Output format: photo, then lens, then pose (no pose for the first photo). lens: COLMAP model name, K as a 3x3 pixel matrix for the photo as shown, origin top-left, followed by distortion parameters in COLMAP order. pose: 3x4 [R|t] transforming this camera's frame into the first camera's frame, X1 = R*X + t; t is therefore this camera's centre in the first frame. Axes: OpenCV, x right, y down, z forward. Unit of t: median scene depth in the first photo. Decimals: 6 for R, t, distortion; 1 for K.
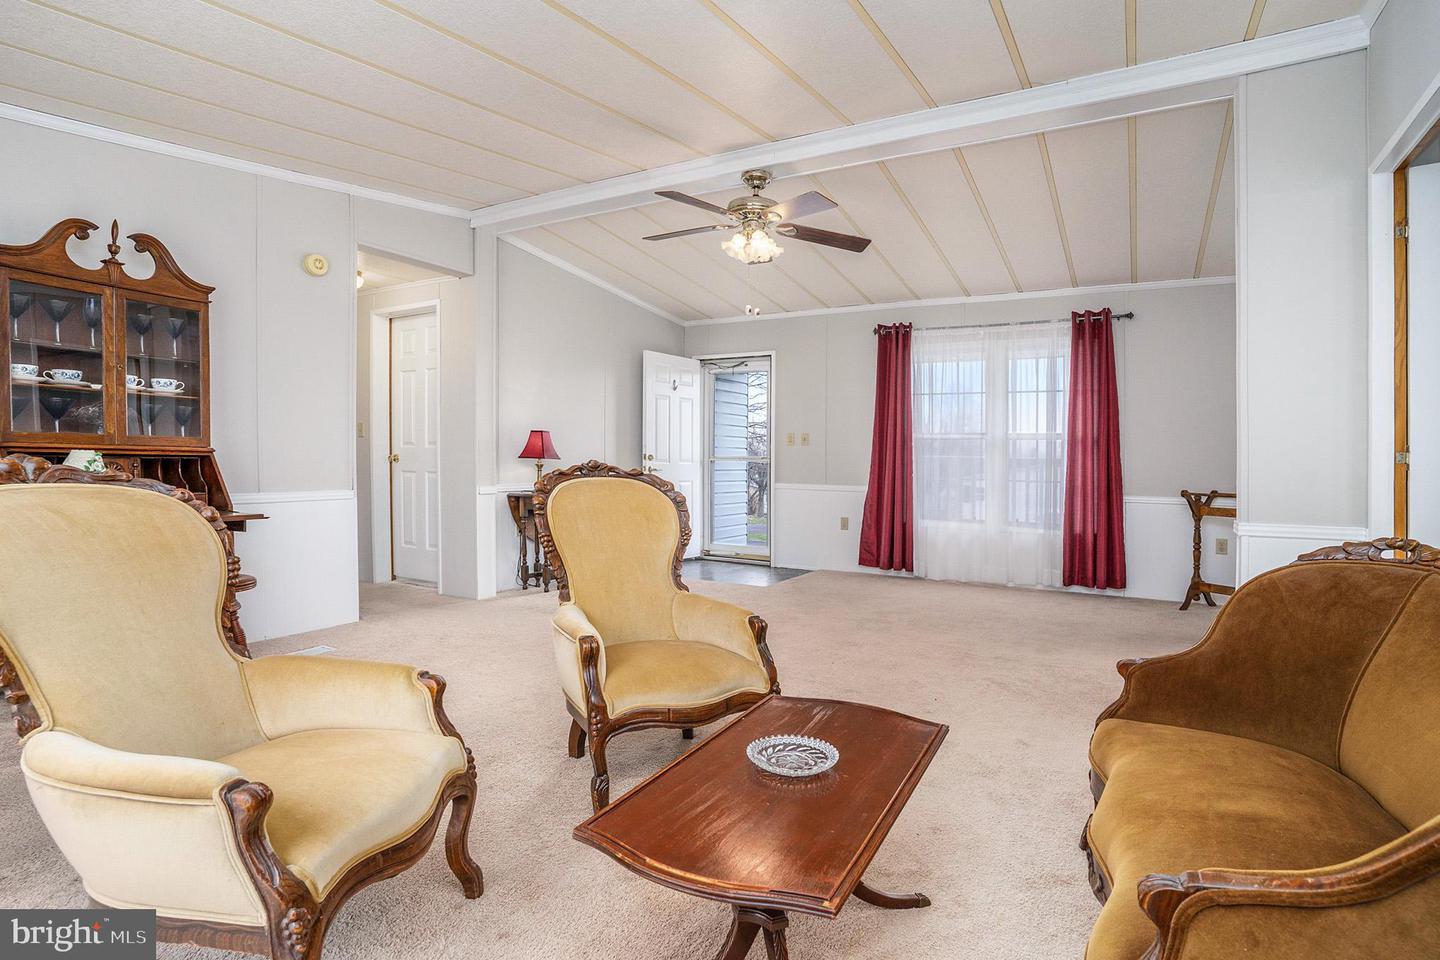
lens RADIAL K [[742.5, 0, 711.8], [0, 742.5, 480.6], [0, 0, 1]] dist [-0.003850, 0.000142]
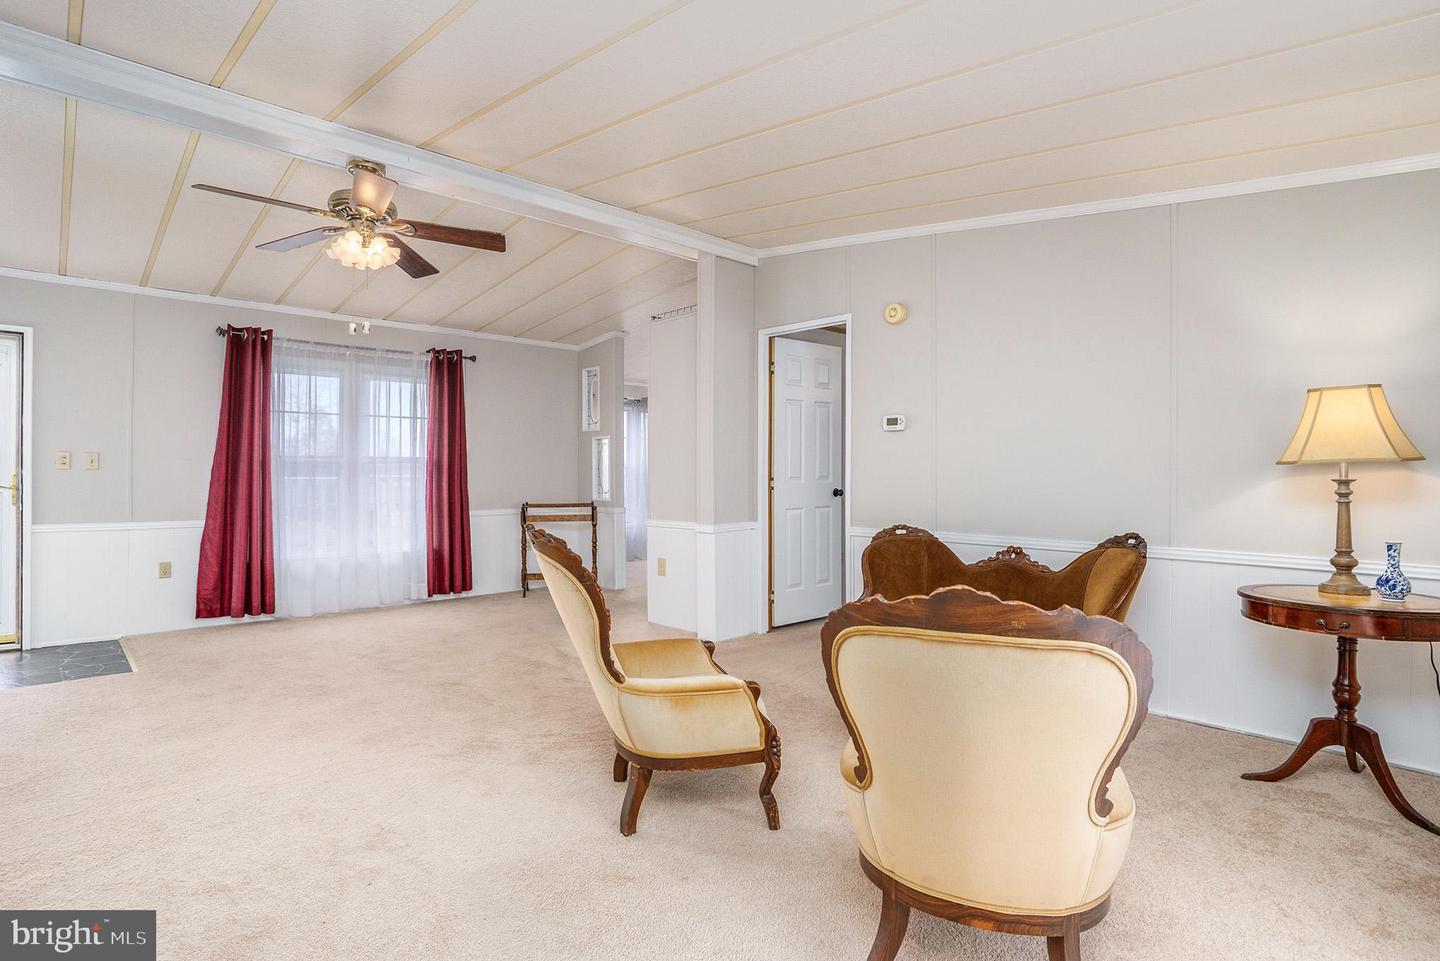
lens RADIAL K [[742.5, 0, 711.8], [0, 742.5, 481.1], [0, 0, 1]] dist [-0.003850, 0.000142]
pose [[0.310294, -0.025544, 0.950298, -0.419659], [0.031796, 0.999359, 0.016480, -0.032941], [-0.950109, 0.025101, 0.310907, 0.241958]]
